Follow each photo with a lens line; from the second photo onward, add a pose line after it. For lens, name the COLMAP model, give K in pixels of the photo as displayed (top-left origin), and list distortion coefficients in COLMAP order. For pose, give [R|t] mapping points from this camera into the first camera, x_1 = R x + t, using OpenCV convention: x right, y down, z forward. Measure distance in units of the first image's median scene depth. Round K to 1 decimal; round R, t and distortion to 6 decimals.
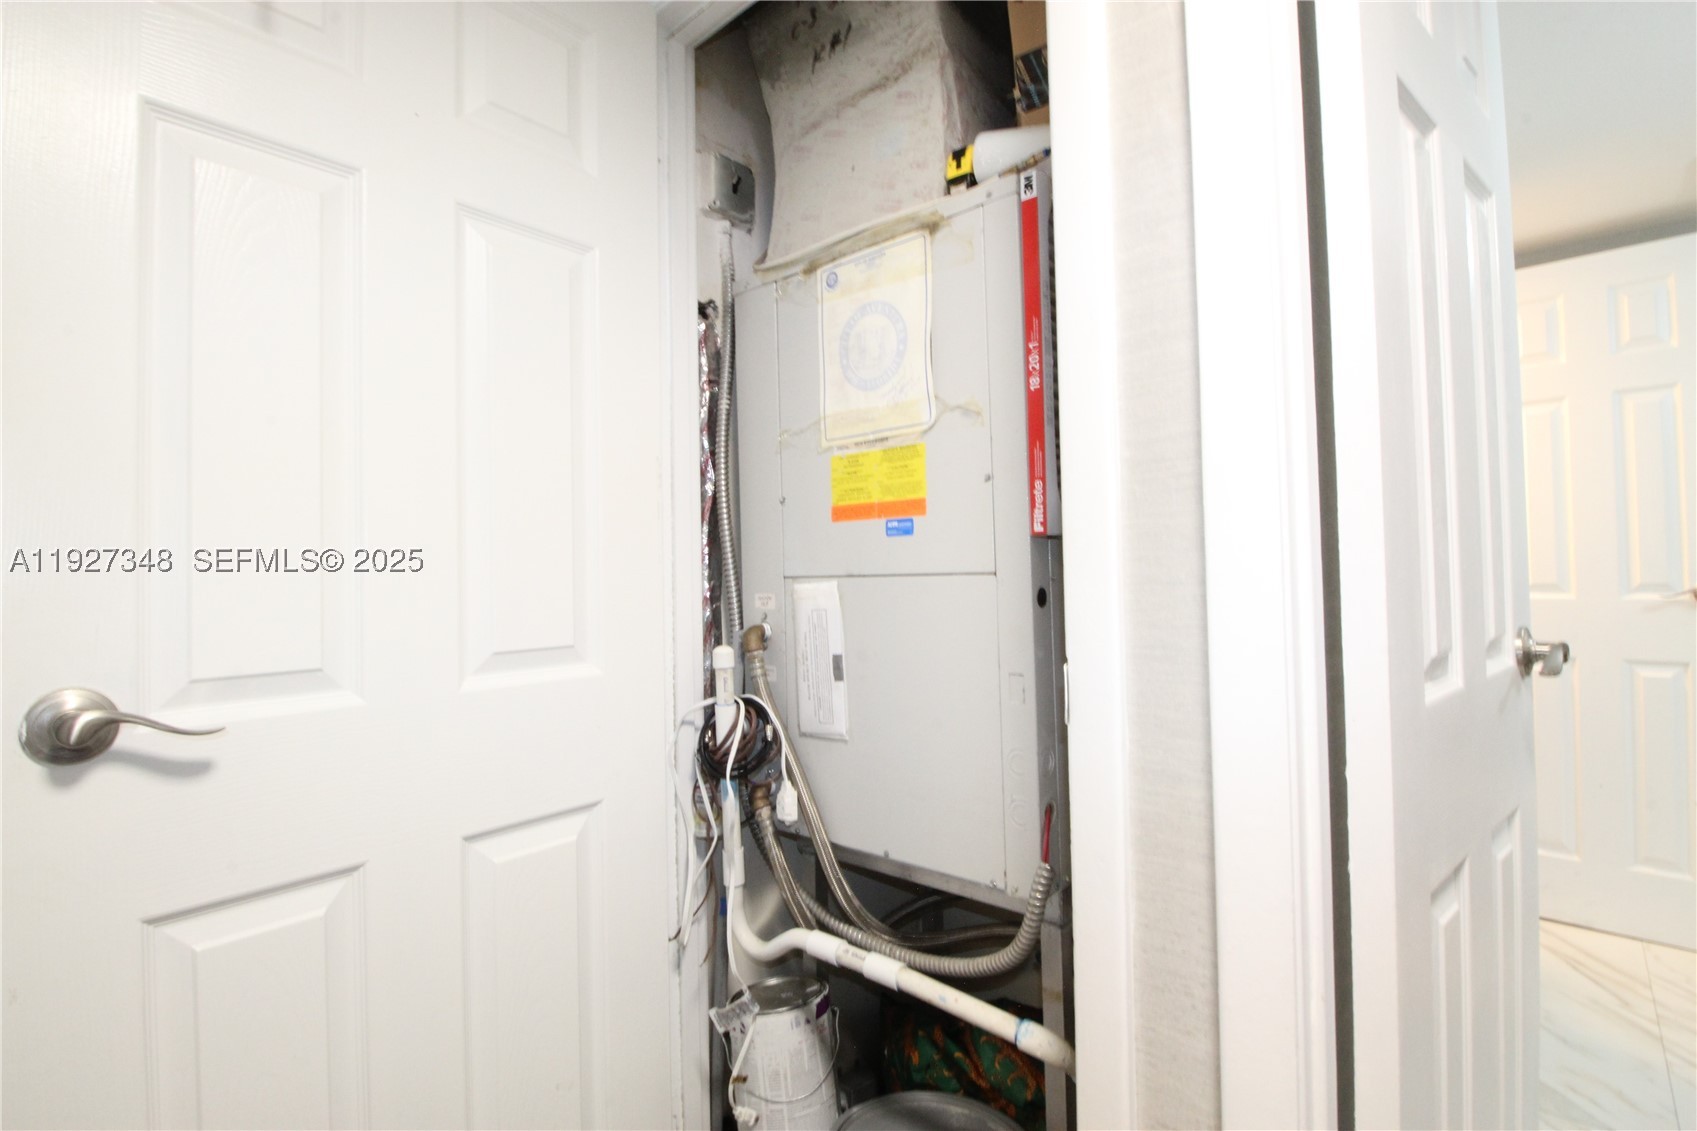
lens RADIAL K [[789.2, 0, 860.8], [0, 789.2, 555.7], [0, 0, 1]] dist [0.000736, -0.012384]
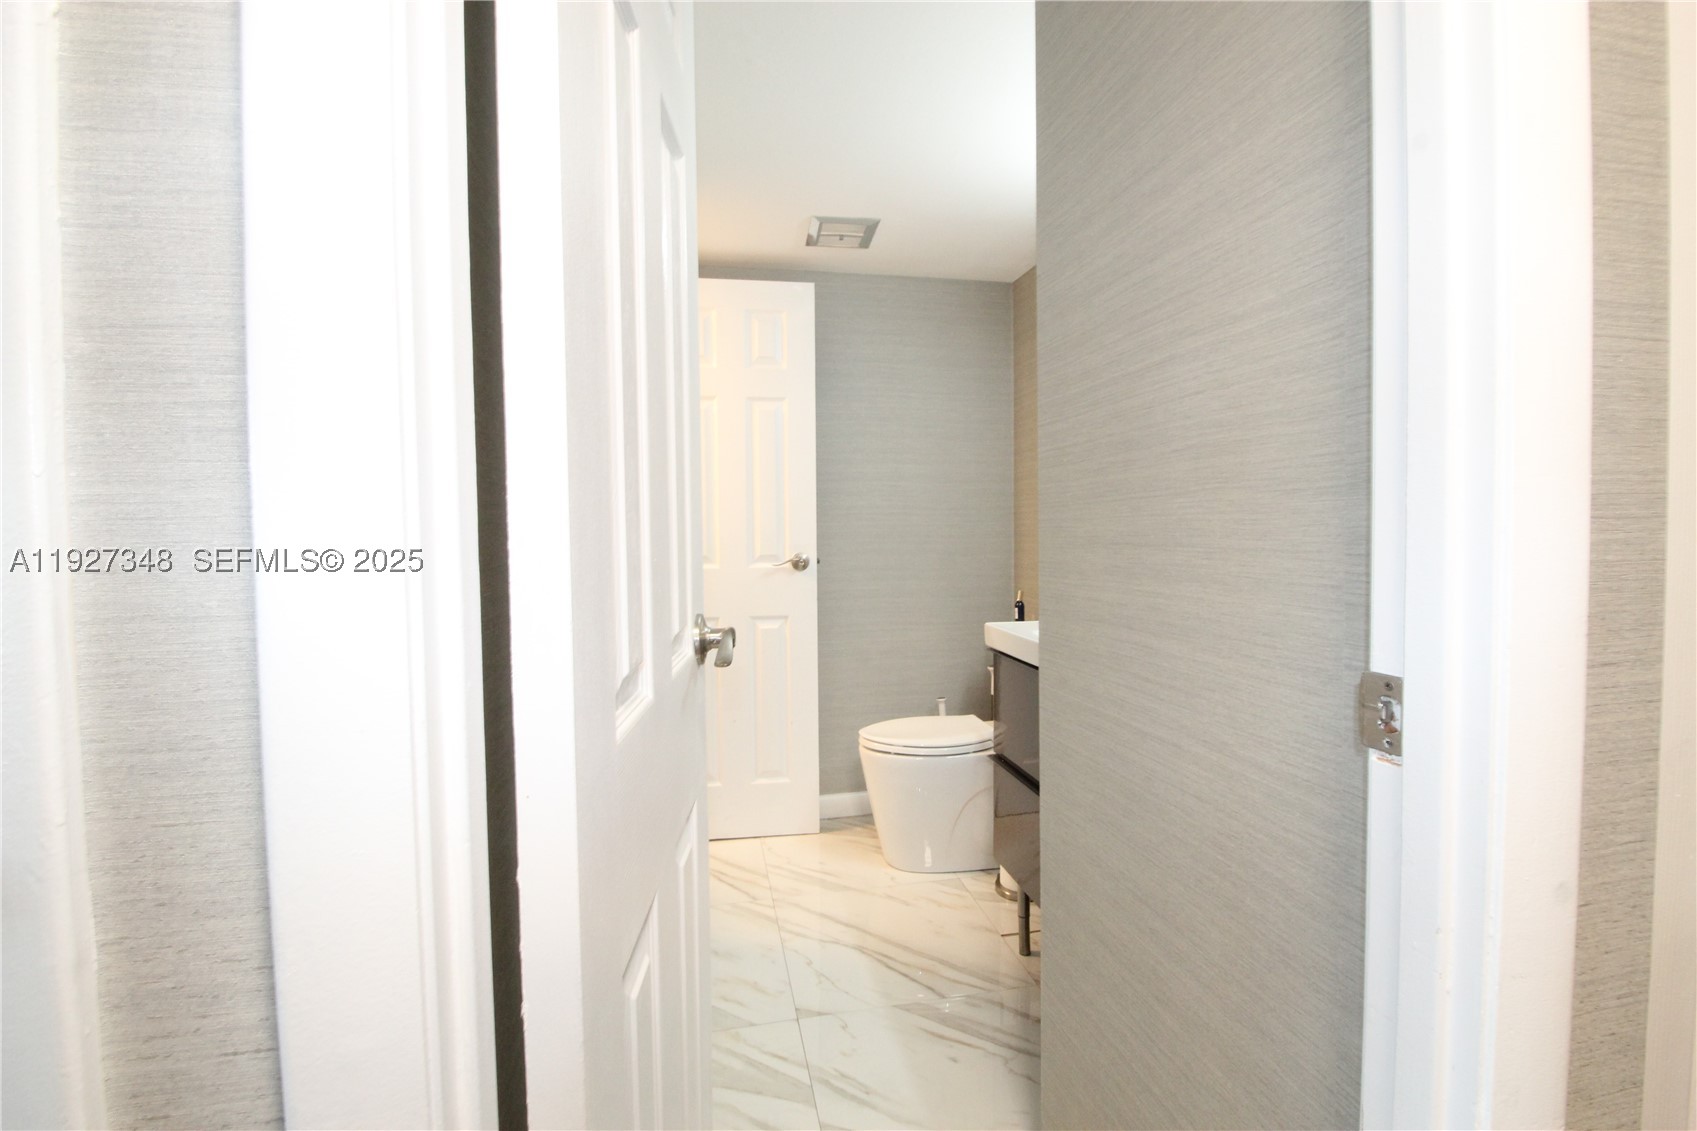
lens RADIAL K [[789.2, 0, 860.8], [0, 789.2, 555.7], [0, 0, 1]] dist [0.000736, -0.012384]
pose [[0.596915, -0.014678, 0.802170, 0.222566], [-0.021473, 0.999182, 0.034261, -0.027835], [-0.802017, -0.037676, 0.596111, 0.324630]]
